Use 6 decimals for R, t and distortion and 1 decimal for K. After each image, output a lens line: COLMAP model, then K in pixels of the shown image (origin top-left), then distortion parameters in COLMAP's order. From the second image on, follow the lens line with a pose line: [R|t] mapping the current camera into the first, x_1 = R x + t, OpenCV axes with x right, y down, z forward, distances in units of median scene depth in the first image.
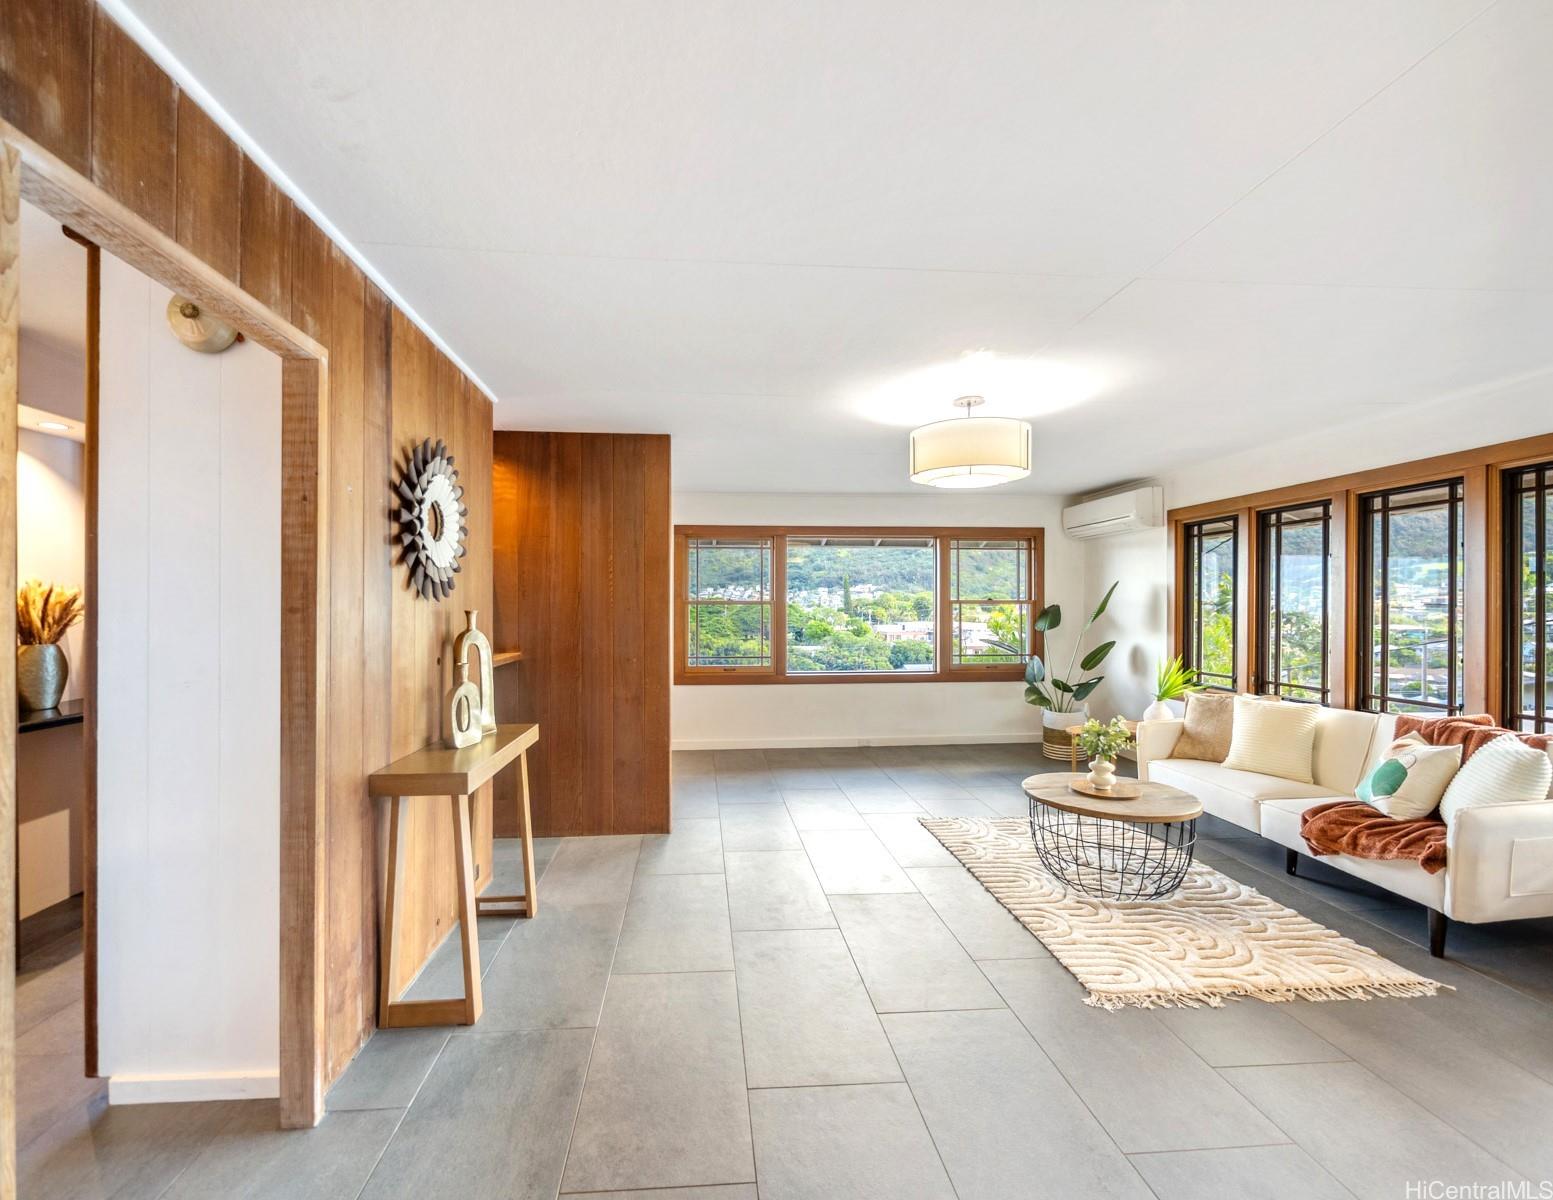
lens RADIAL K [[672.7, 0, 744.9], [0, 672.7, 610.8], [0, 0, 1]] dist [-0.004719, 0.000975]
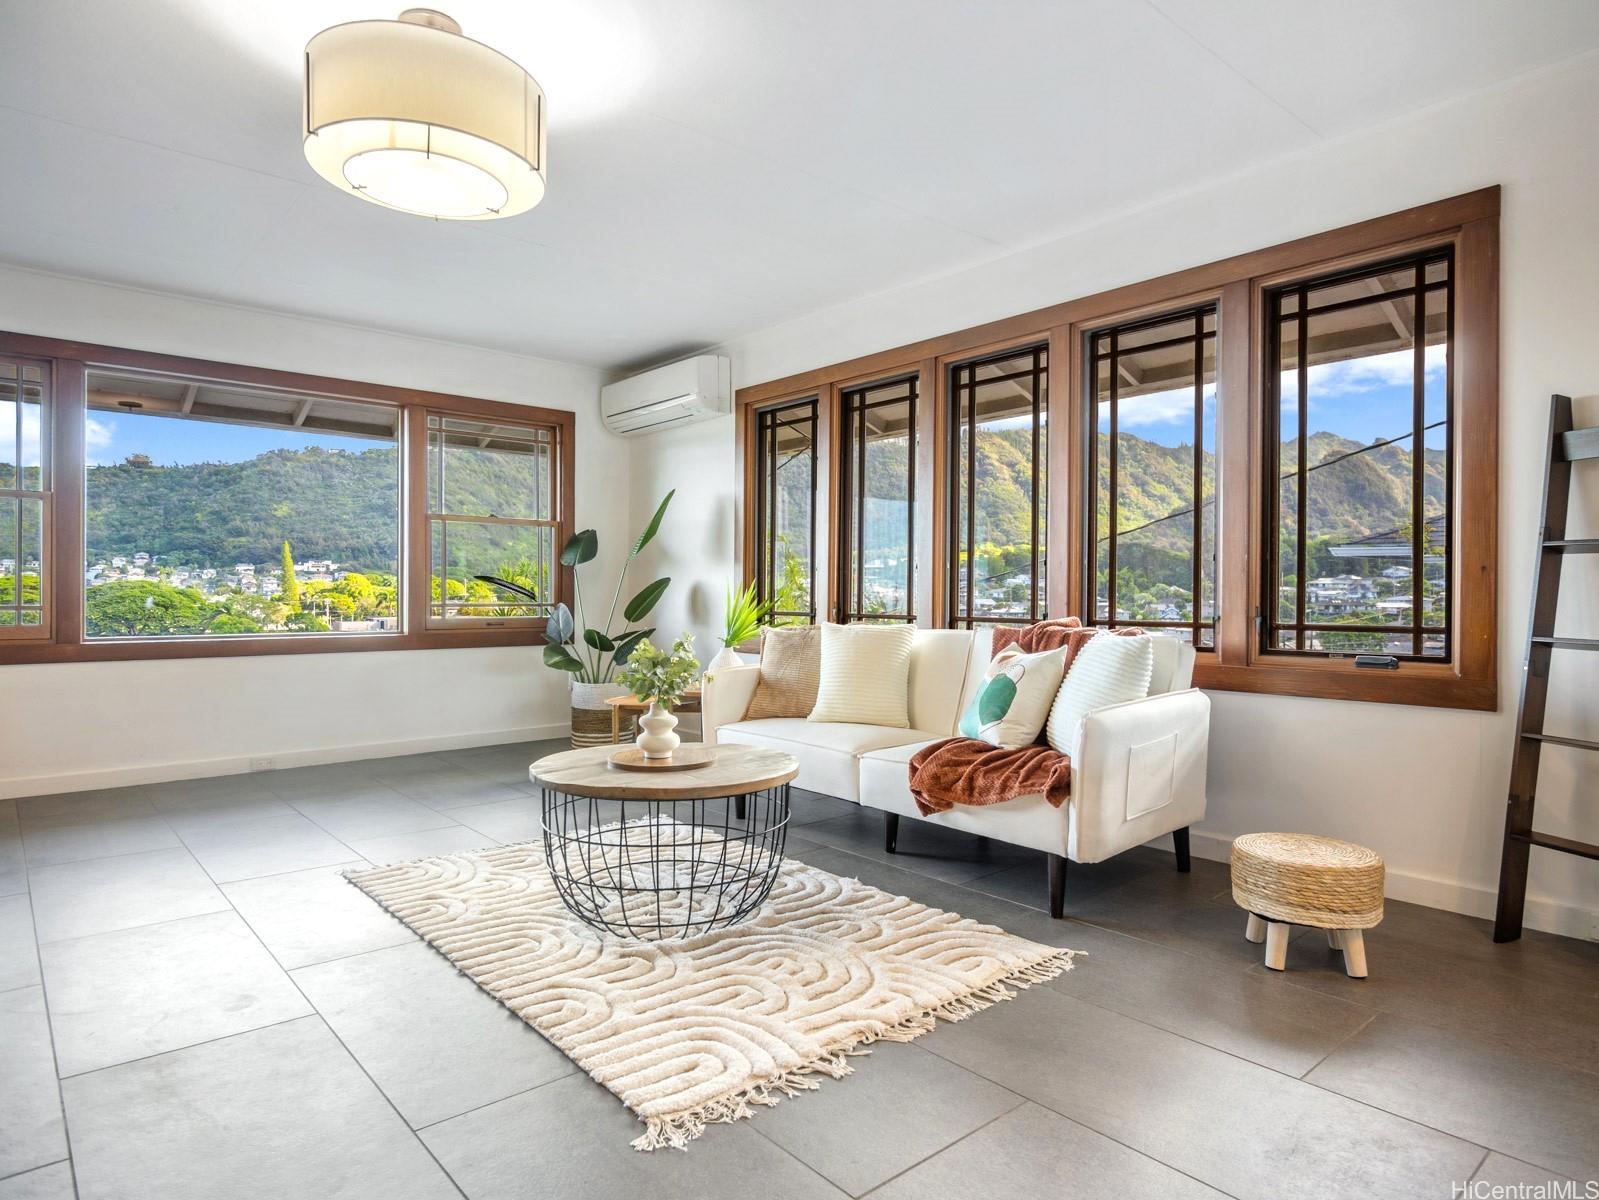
lens RADIAL K [[933.3, 0, 802.6], [0, 933.3, 603.2], [0, 0, 1]] dist [0.001381, -0.001995]
pose [[0.793341, 0.002942, 0.608770, 0.136917], [-0.004070, 0.999992, 0.000471, 0.135297], [-0.608764, -0.002851, 0.793346, 0.283784]]
